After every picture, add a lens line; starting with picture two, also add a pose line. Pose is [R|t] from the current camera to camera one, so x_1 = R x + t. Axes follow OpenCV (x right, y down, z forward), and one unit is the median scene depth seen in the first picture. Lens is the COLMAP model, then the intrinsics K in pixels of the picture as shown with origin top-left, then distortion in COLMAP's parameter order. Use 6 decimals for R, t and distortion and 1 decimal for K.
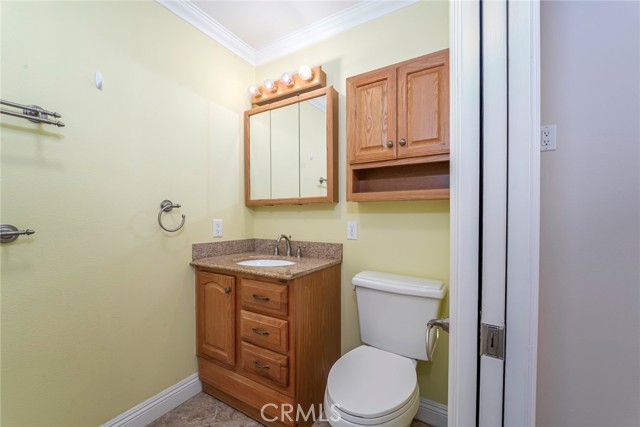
lens RADIAL K [[260.5, 0, 320.6], [0, 260.5, 215.1], [0, 0, 1]] dist [-0.013065, 0.000975]
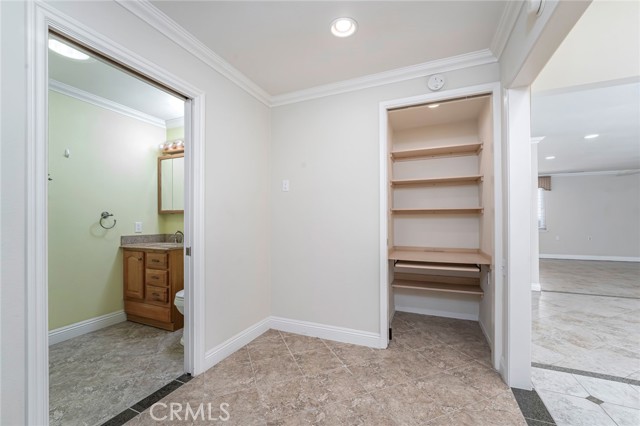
lens RADIAL K [[260.5, 0, 320.6], [0, 260.5, 214.6], [0, 0, 1]] dist [-0.013065, 0.000975]
pose [[0.990615, -0.002707, 0.136657, 0.662112], [0.004793, 0.999877, -0.014940, -0.002355], [-0.136600, 0.015455, 0.990506, -1.009758]]
